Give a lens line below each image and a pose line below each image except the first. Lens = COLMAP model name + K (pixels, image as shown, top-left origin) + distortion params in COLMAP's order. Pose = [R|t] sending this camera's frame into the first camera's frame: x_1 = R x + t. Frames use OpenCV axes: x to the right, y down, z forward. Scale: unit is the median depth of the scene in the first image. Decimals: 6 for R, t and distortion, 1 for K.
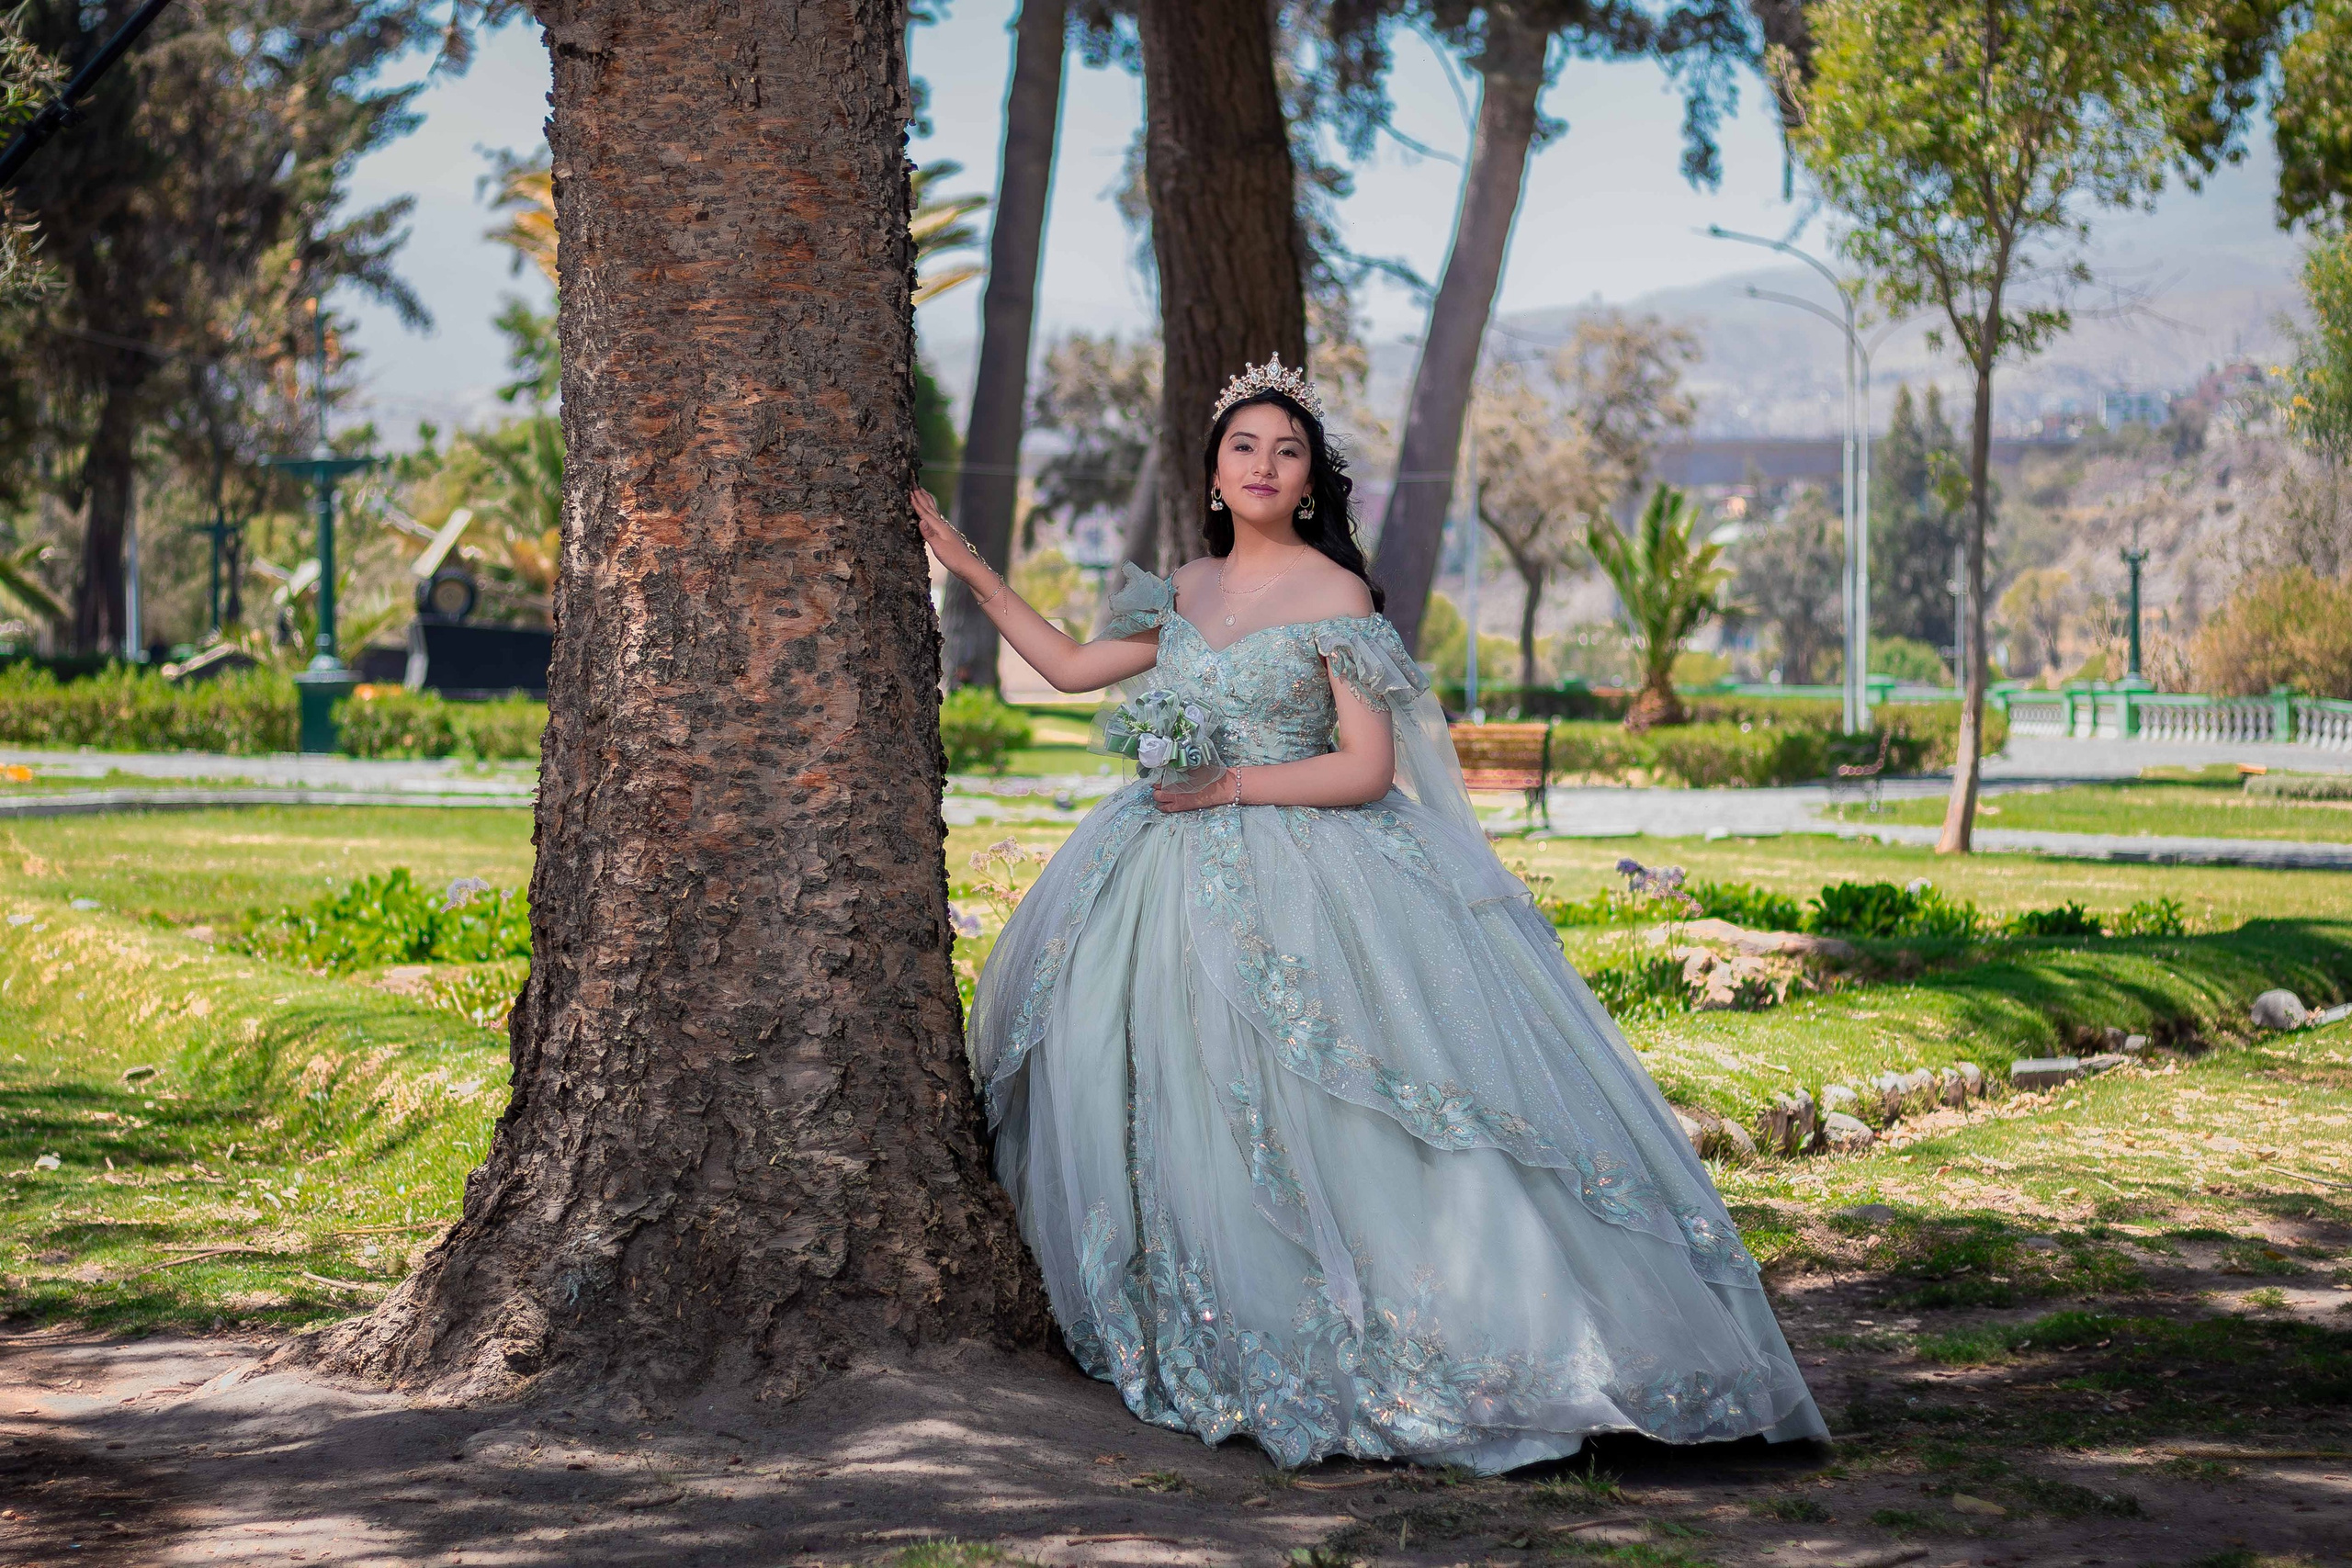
lens RADIAL K [[5724.2, 0, 1176.0], [0, 5724.2, 784.0], [0, 0, 1]] dist [0.027831, -0.080441]
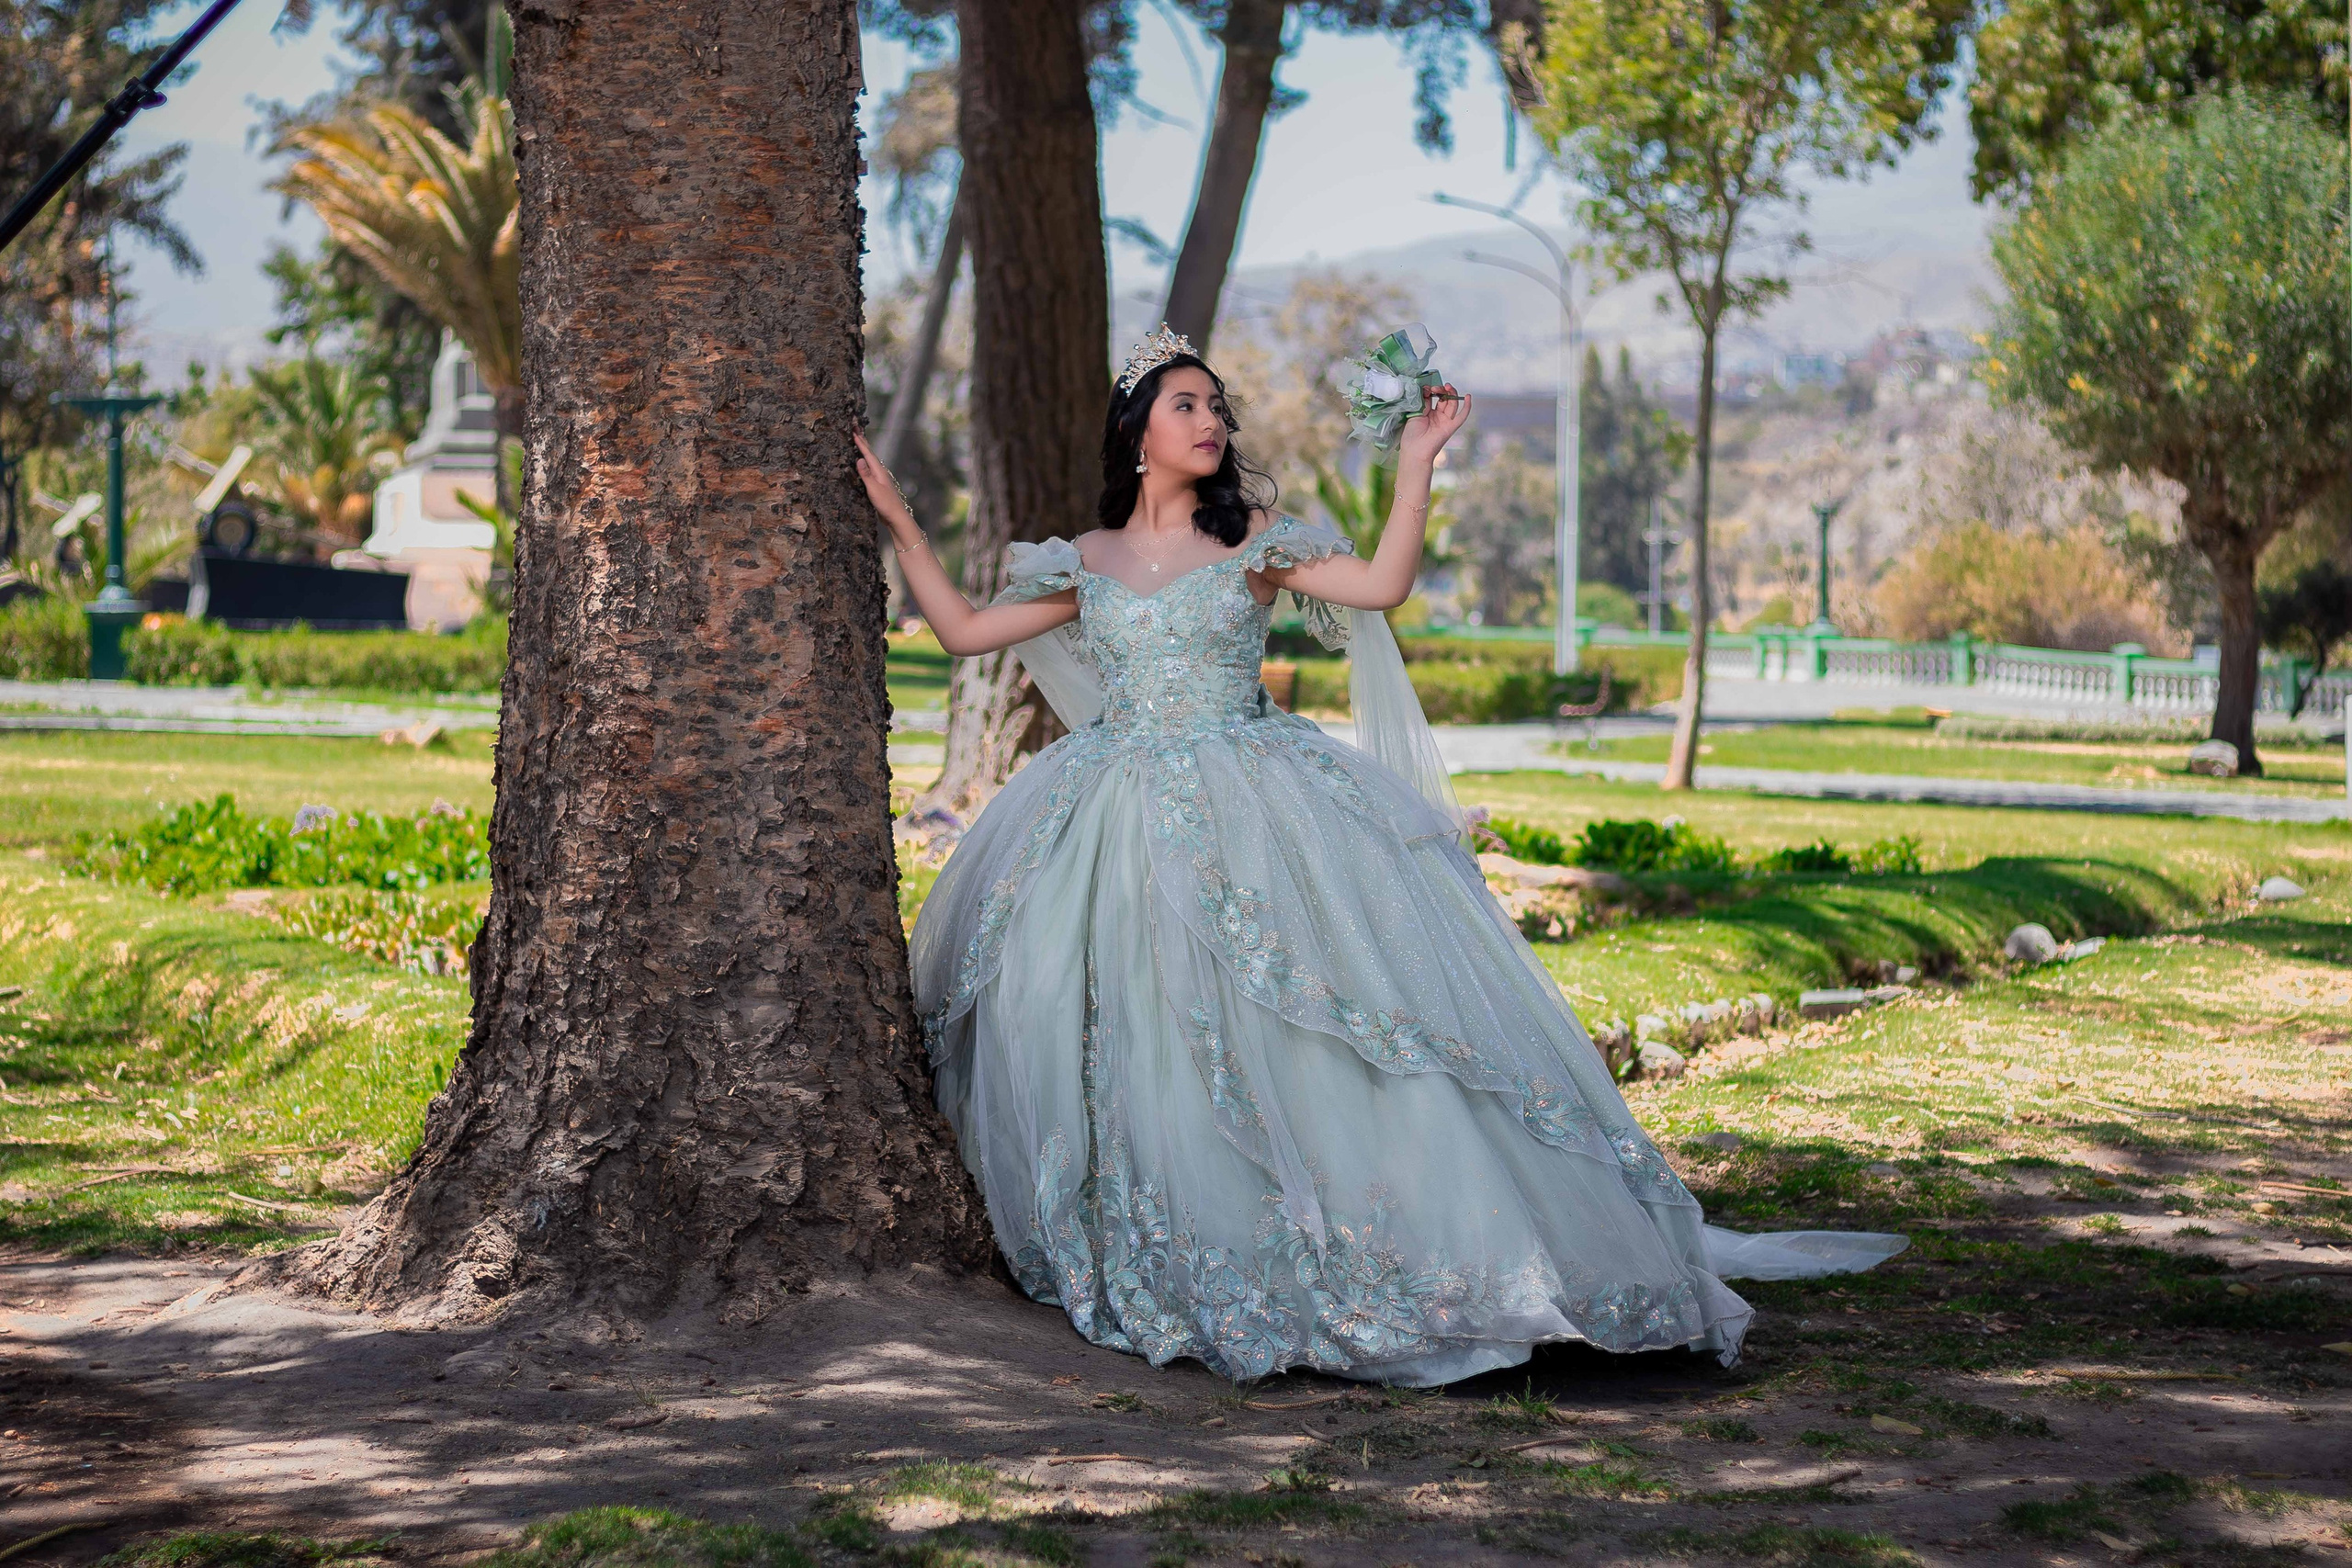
lens RADIAL K [[5421.1, 0, 1176.0], [0, 5421.1, 784.0], [0, 0, 1]] dist [0.008962, 0.320376]
pose [[0.998199, 0.007950, 0.059467, -0.048005], [-0.008739, 0.999877, 0.013023, -0.003462], [-0.059356, -0.013520, 0.998145, 0.014195]]
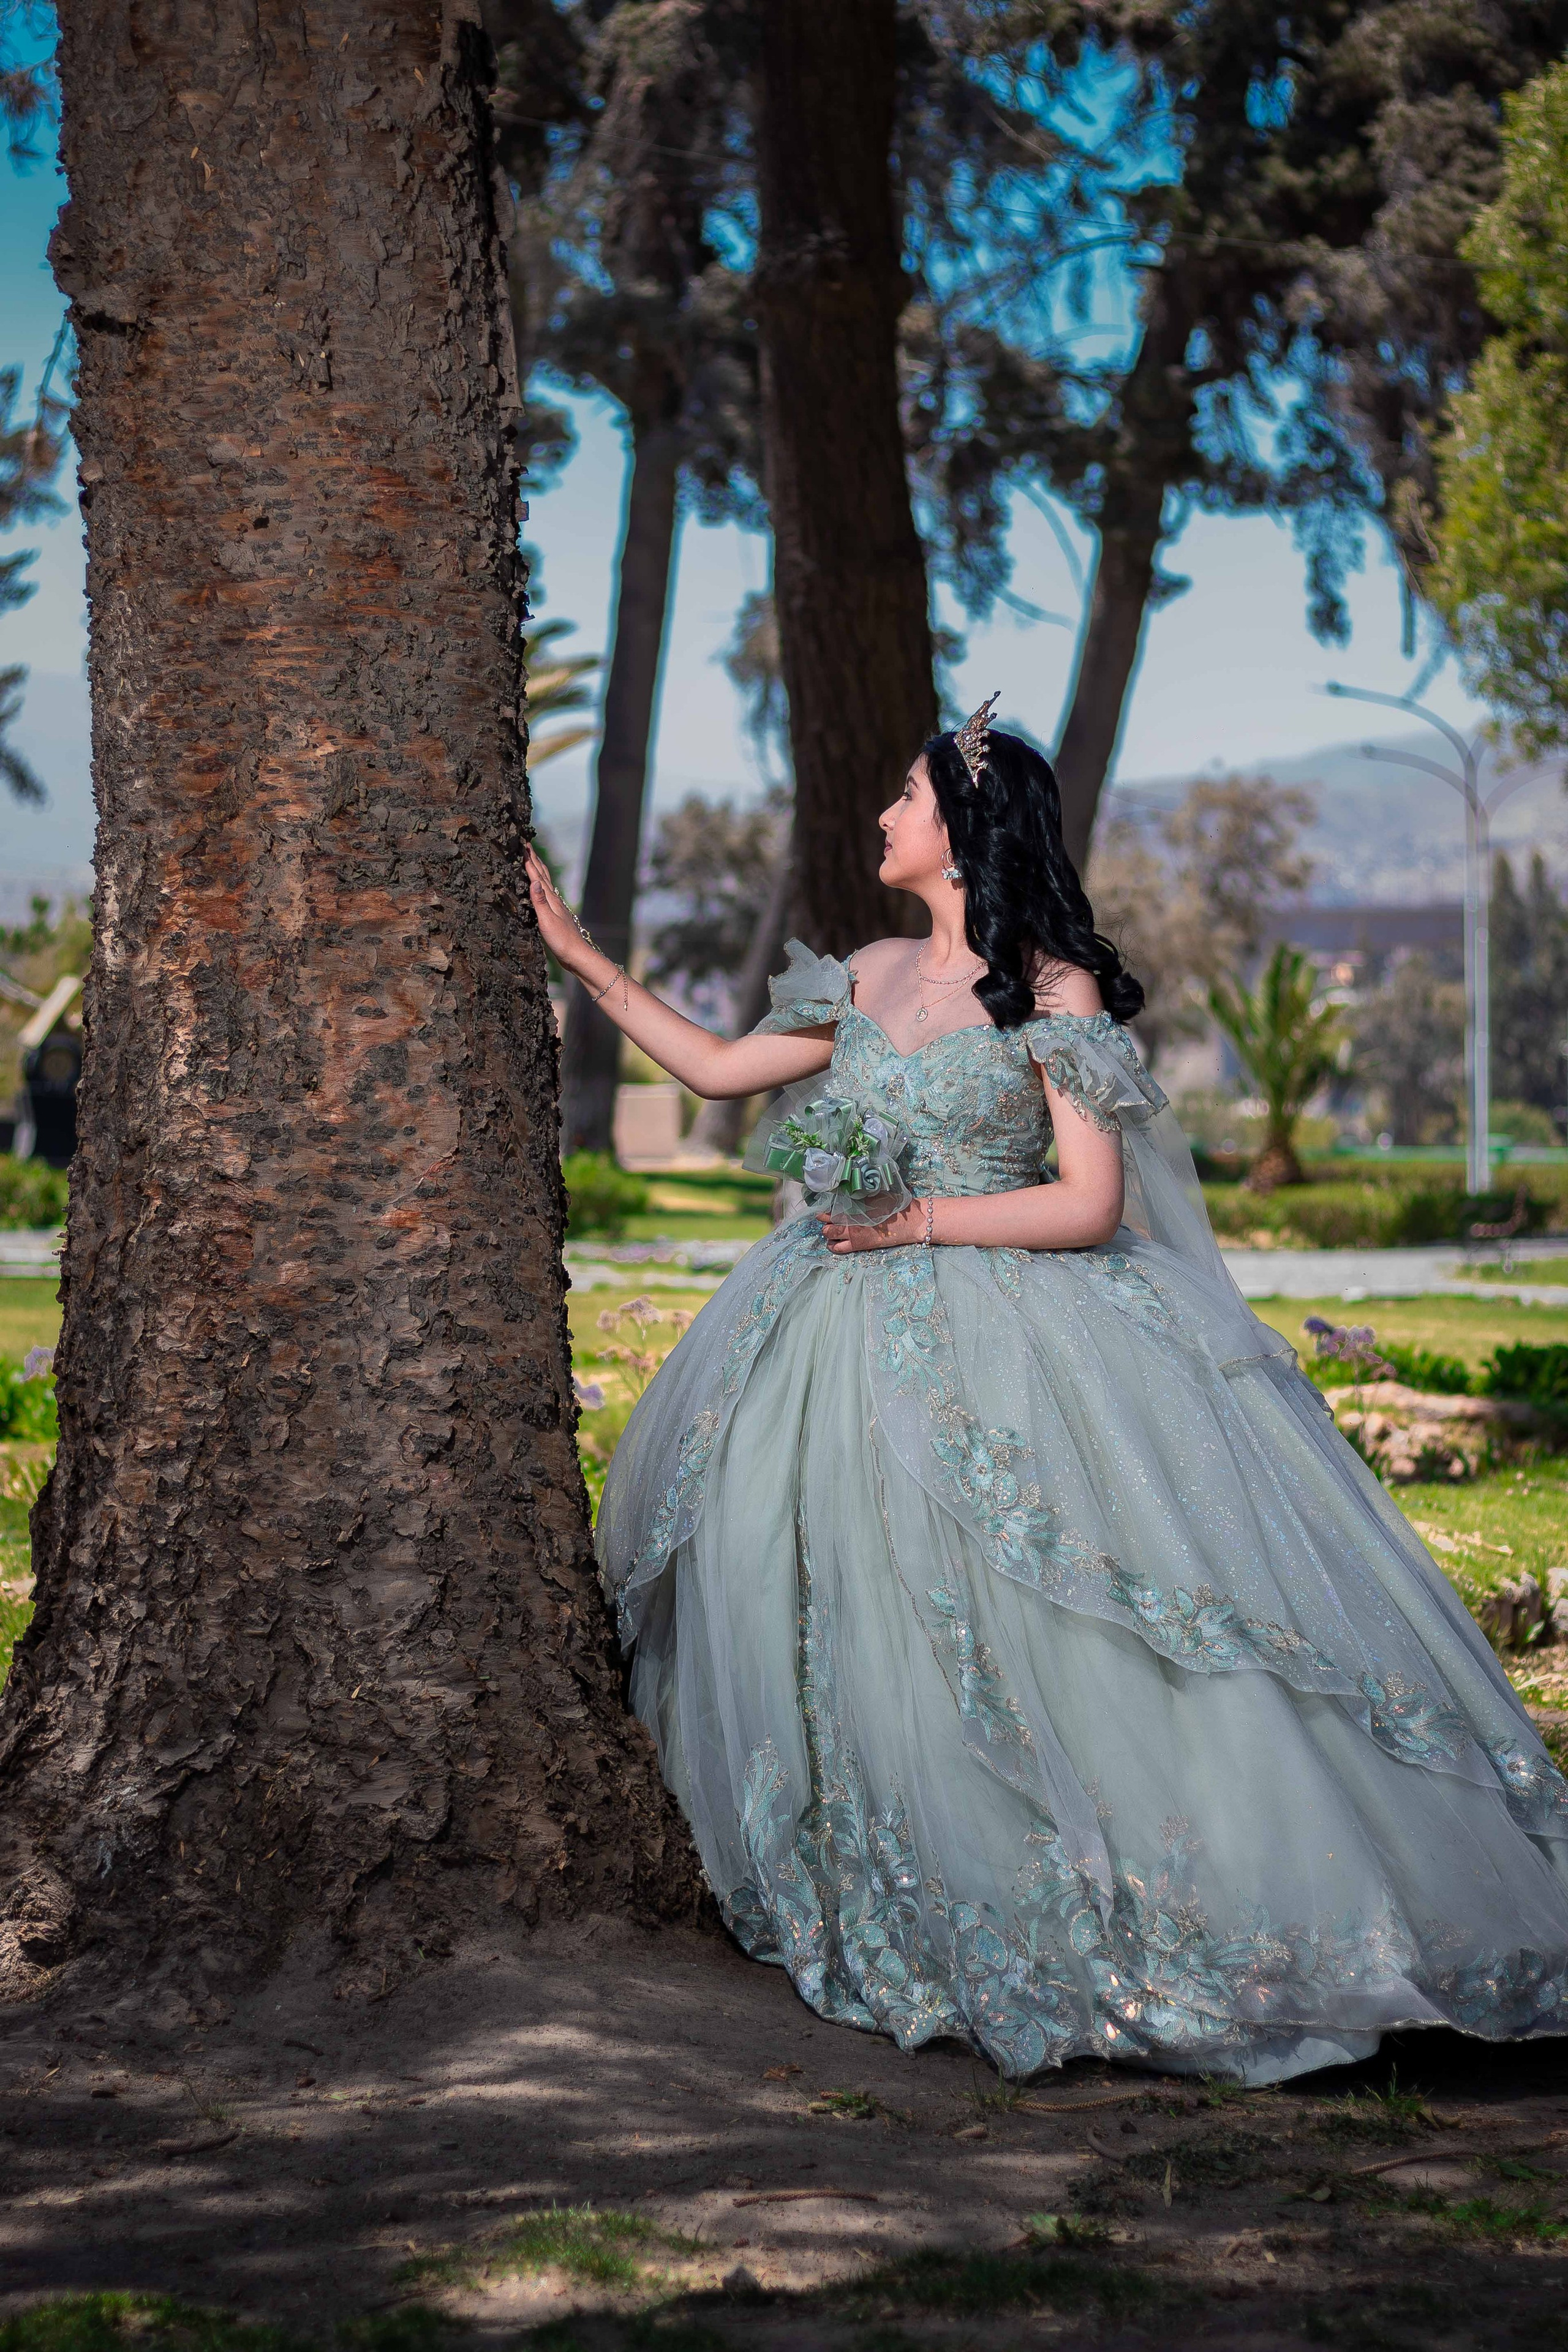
lens RADIAL K [[5421.6, 0, 803.9], [0, 5421.6, 1179.9], [0, 0, 1]] dist [0.008962, 0.320376]
pose [[0.999962, -0.007260, 0.004891, -0.010557], [0.007330, 0.999869, -0.014461, 0.005196], [-0.004786, 0.014496, 0.999883, 0.234156]]
